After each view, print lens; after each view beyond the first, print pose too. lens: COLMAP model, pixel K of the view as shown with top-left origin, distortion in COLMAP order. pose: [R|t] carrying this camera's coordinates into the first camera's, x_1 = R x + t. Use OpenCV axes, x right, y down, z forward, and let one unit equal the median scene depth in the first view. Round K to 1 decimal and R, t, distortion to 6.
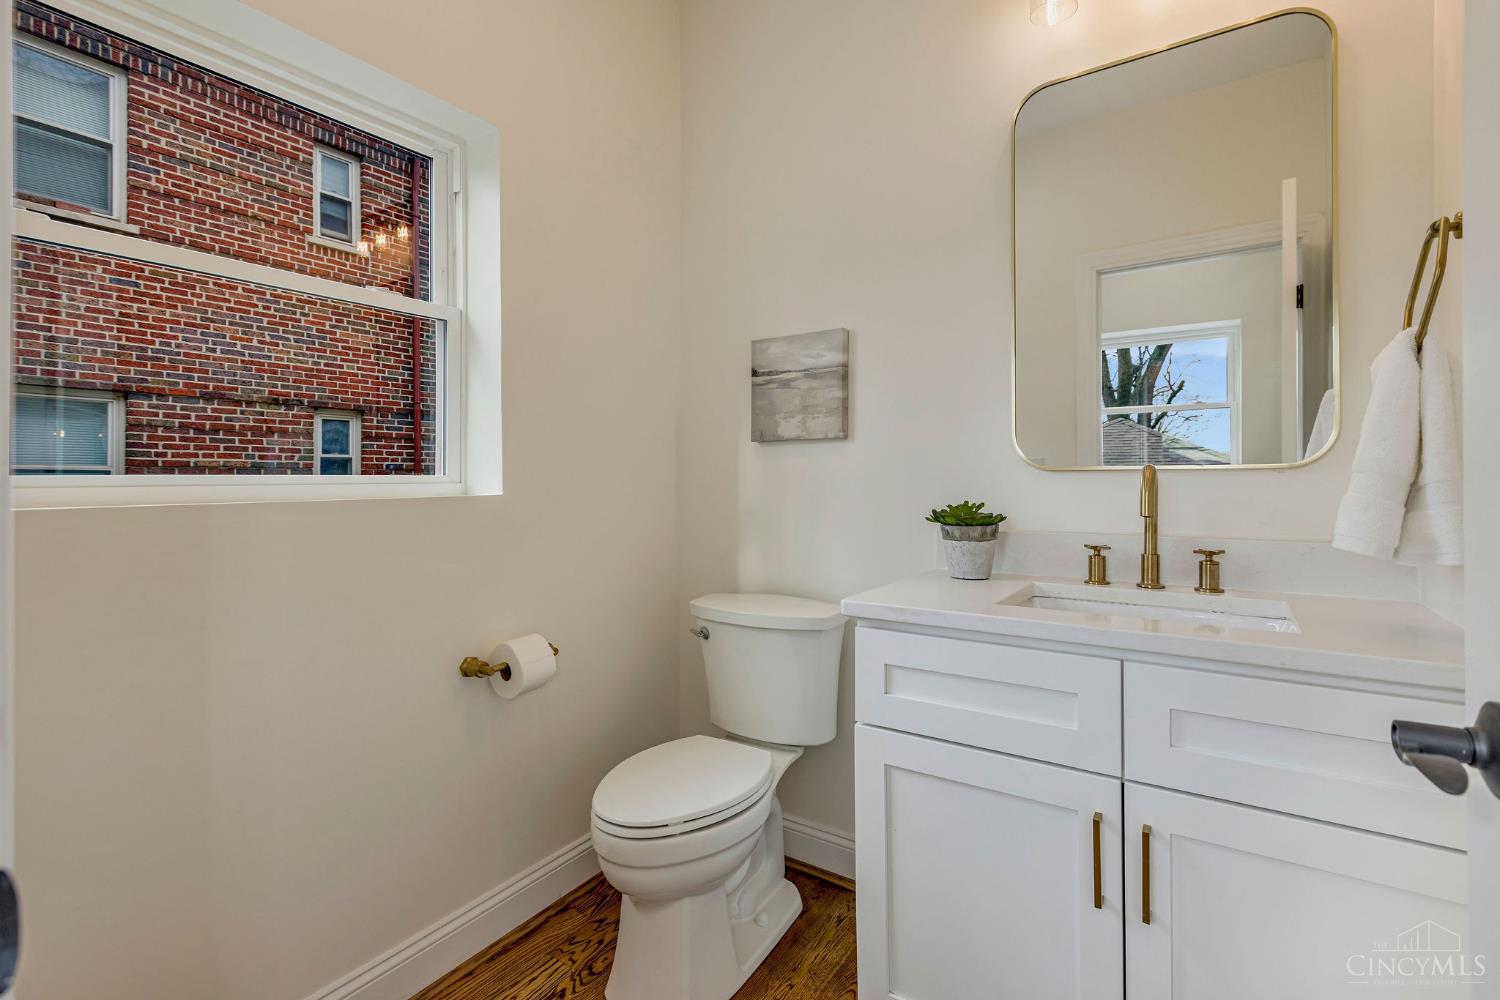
lens RADIAL K [[695.0, 0, 753.4], [0, 695.0, 485.3], [0, 0, 1]] dist [0.003371, 0.000075]
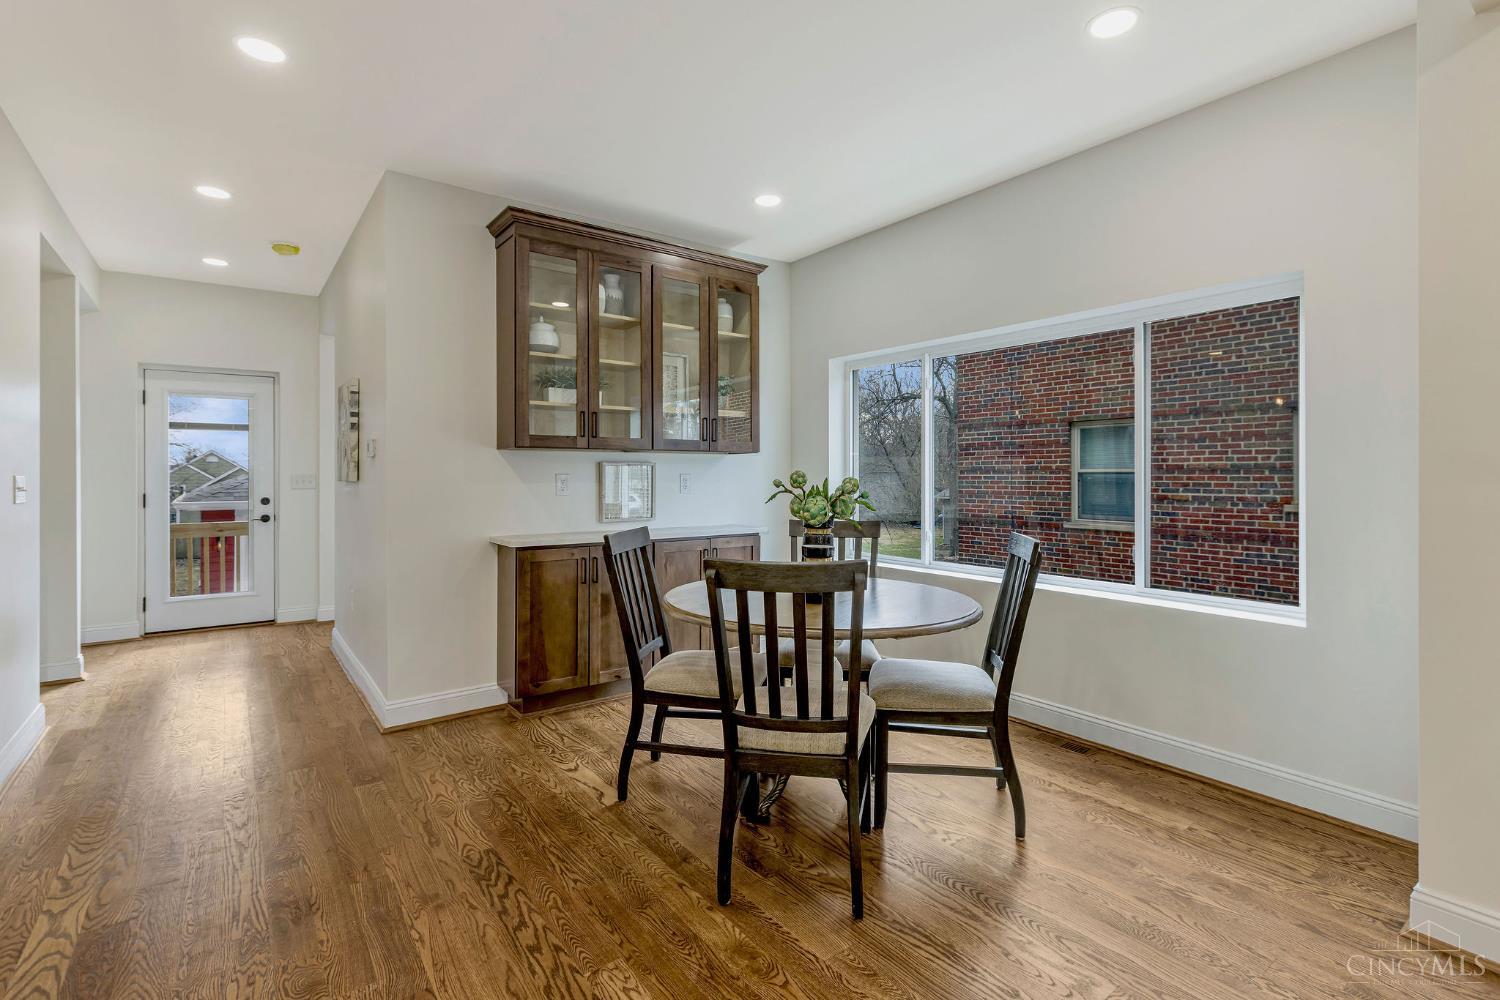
lens RADIAL K [[695.0, 0, 752.0], [0, 695.0, 486.5], [0, 0, 1]] dist [0.003371, 0.000075]
pose [[-0.330560, 0.002220, -0.943782, 0.627999], [-0.019811, 0.999761, 0.009290, 0.009102], [0.943577, 0.021768, -0.330437, 0.647307]]
